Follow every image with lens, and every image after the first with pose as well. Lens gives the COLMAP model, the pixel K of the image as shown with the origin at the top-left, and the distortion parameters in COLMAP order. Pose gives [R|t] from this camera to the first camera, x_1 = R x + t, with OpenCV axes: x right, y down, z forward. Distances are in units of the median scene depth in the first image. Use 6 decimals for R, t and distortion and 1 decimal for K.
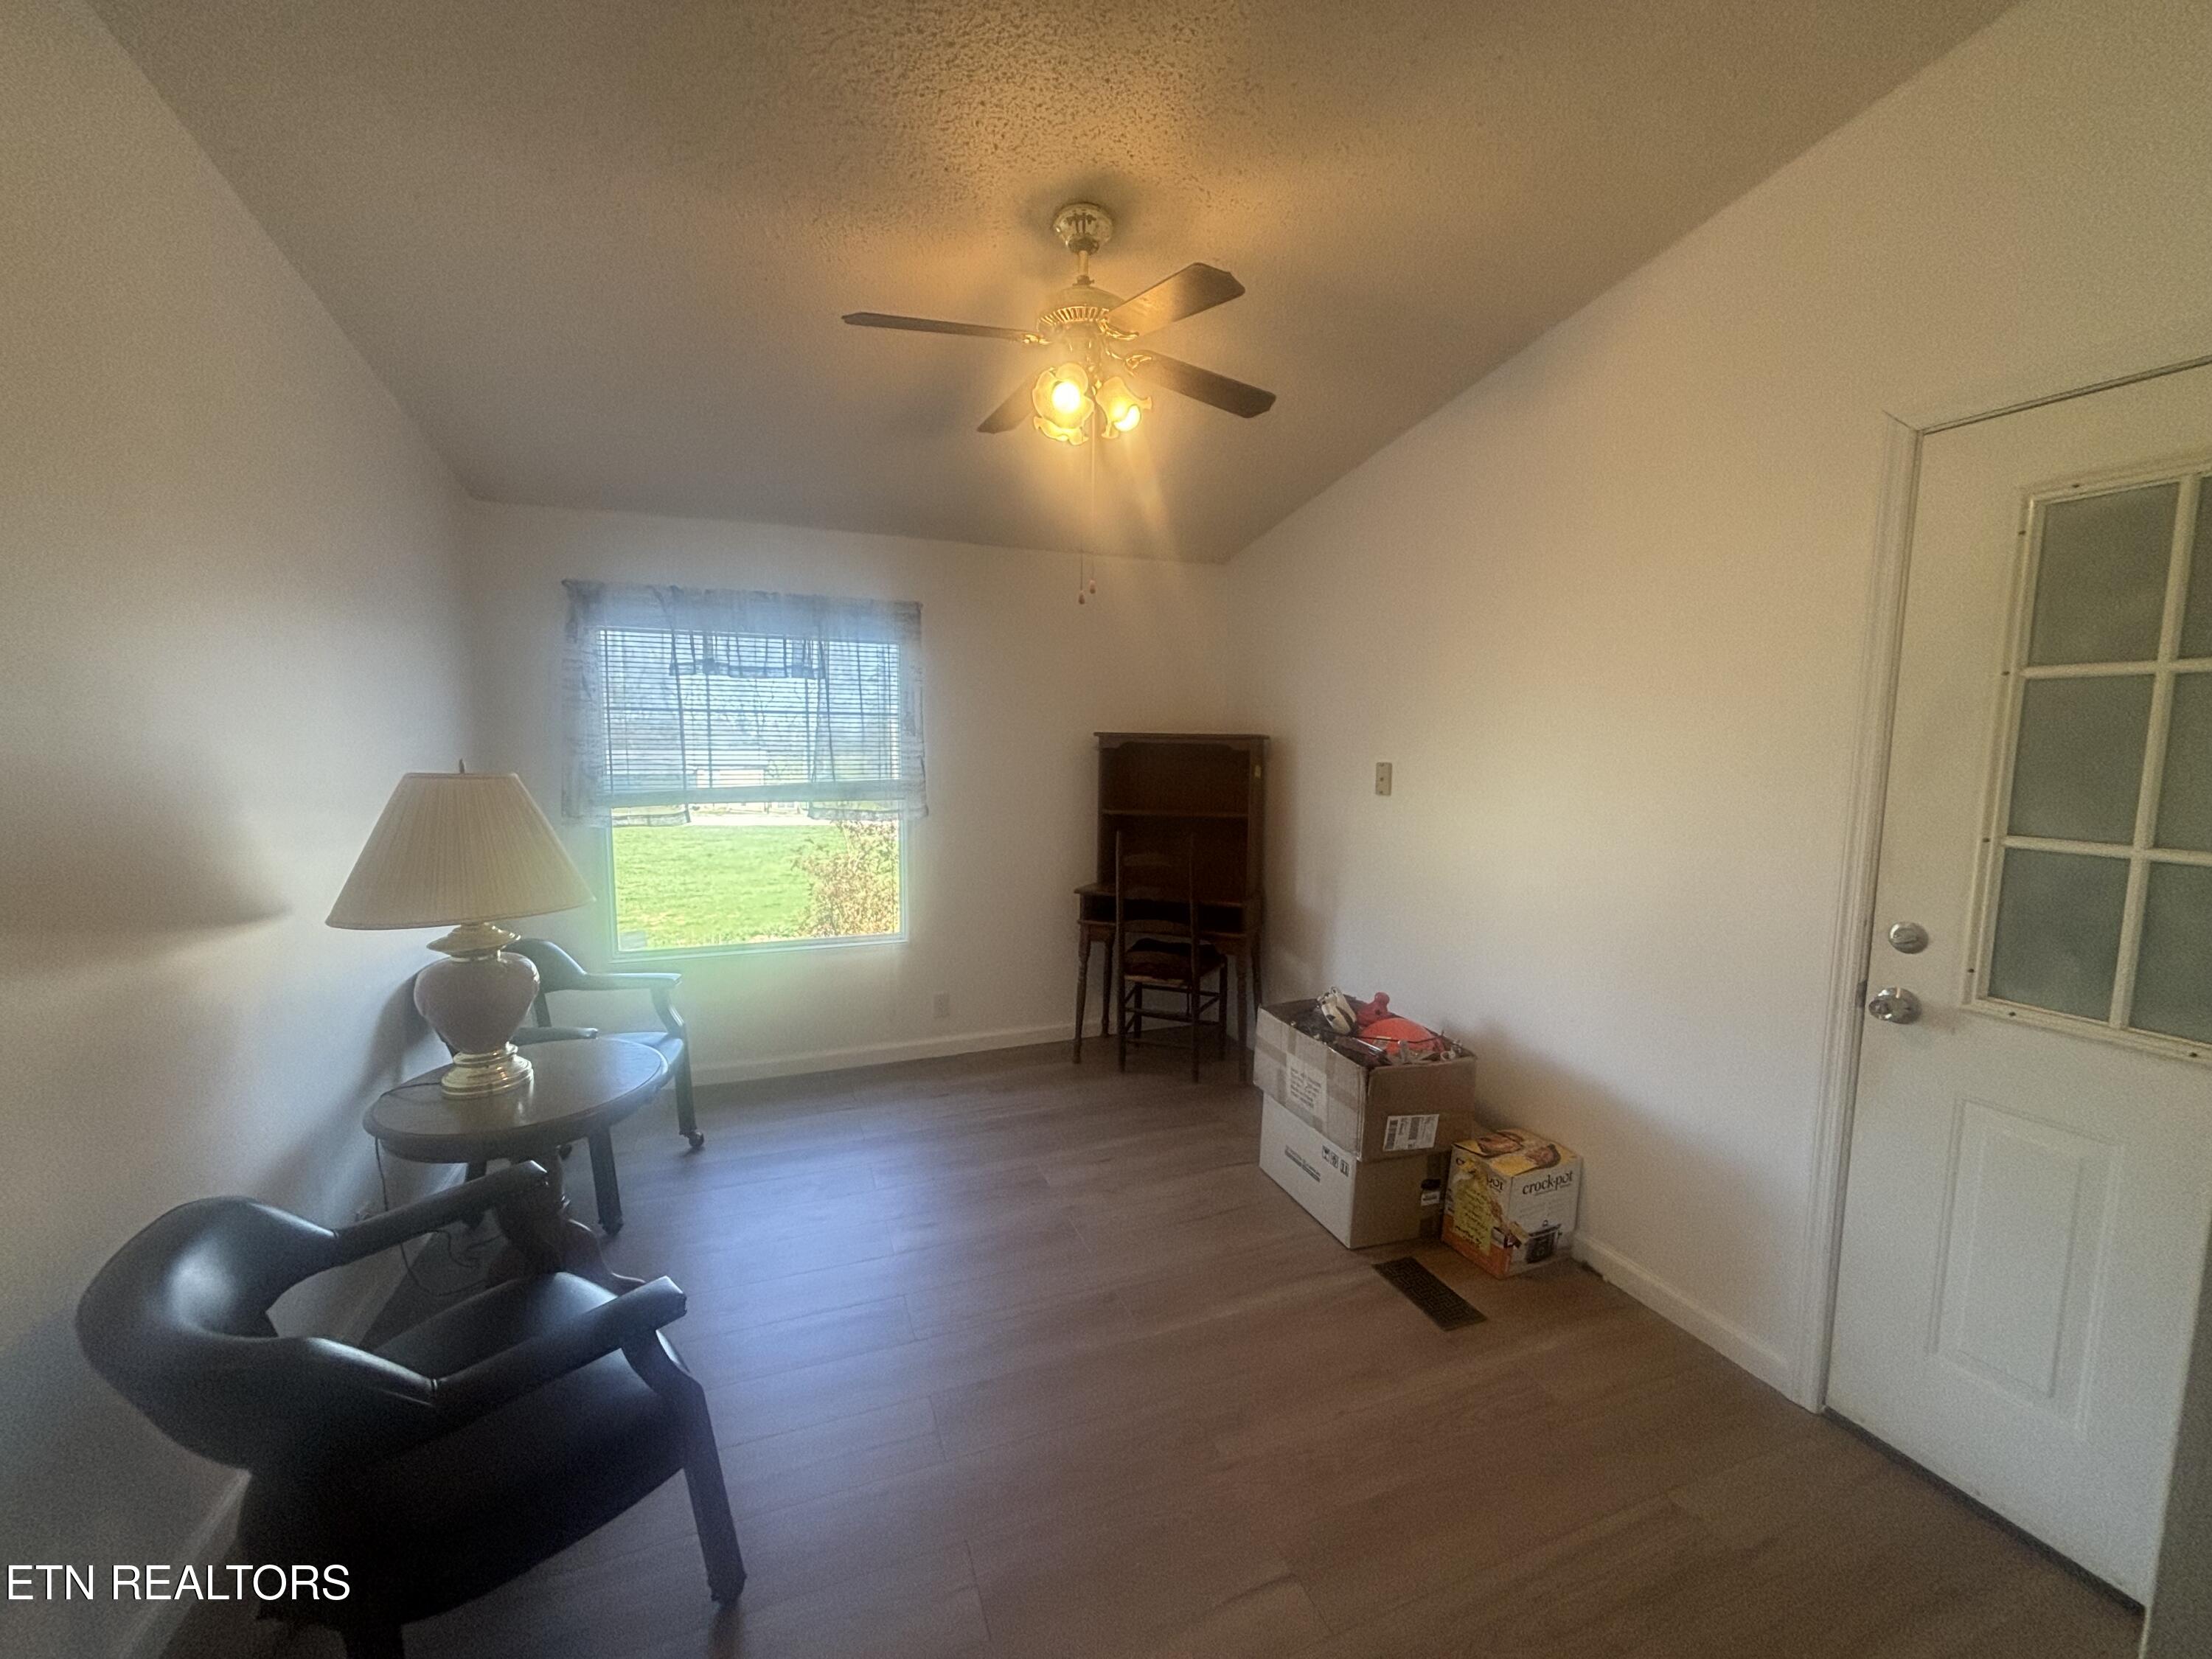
lens RADIAL K [[889.6, 0, 1104.0], [0, 889.6, 829.0], [0, 0, 1]] dist [-0.003197, 0.000764]
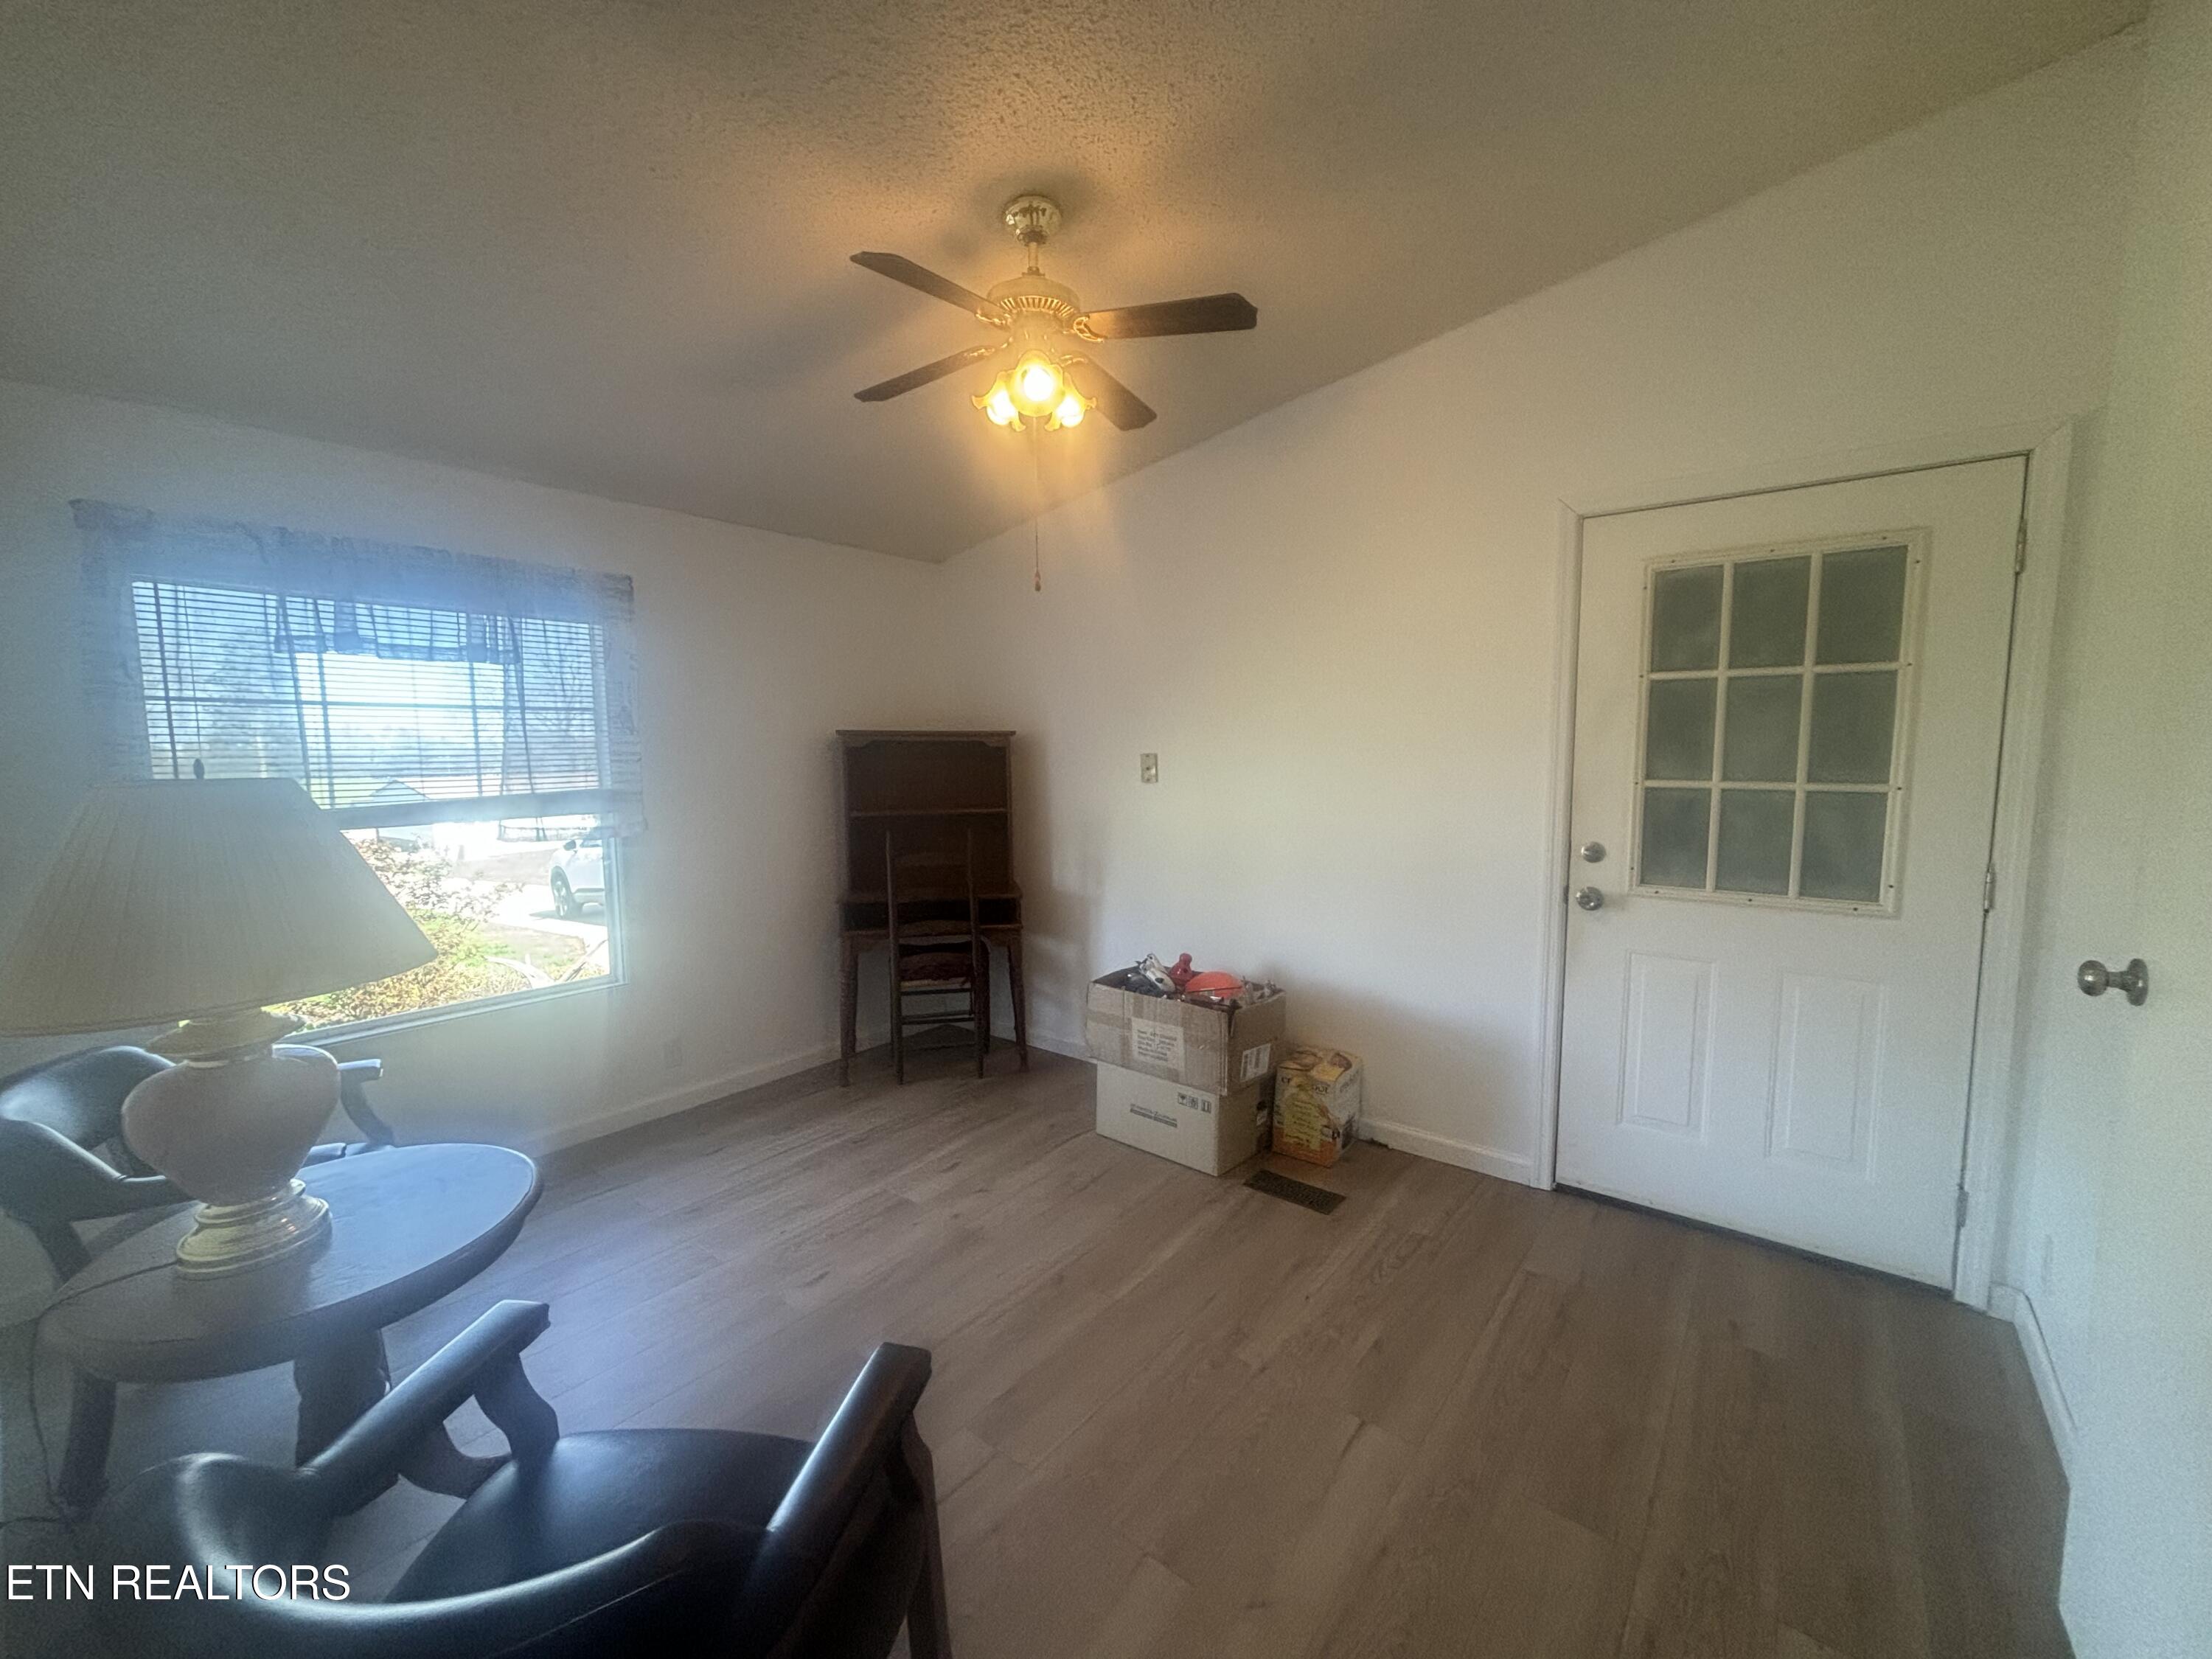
lens RADIAL K [[889.6, 0, 1104.3], [0, 889.6, 829.5], [0, 0, 1]] dist [-0.003197, 0.000764]
pose [[0.861727, -0.062910, 0.503456, -0.390997], [0.068288, 0.997635, 0.007778, 0.011357], [-0.502755, 0.027677, 0.863986, 0.079263]]
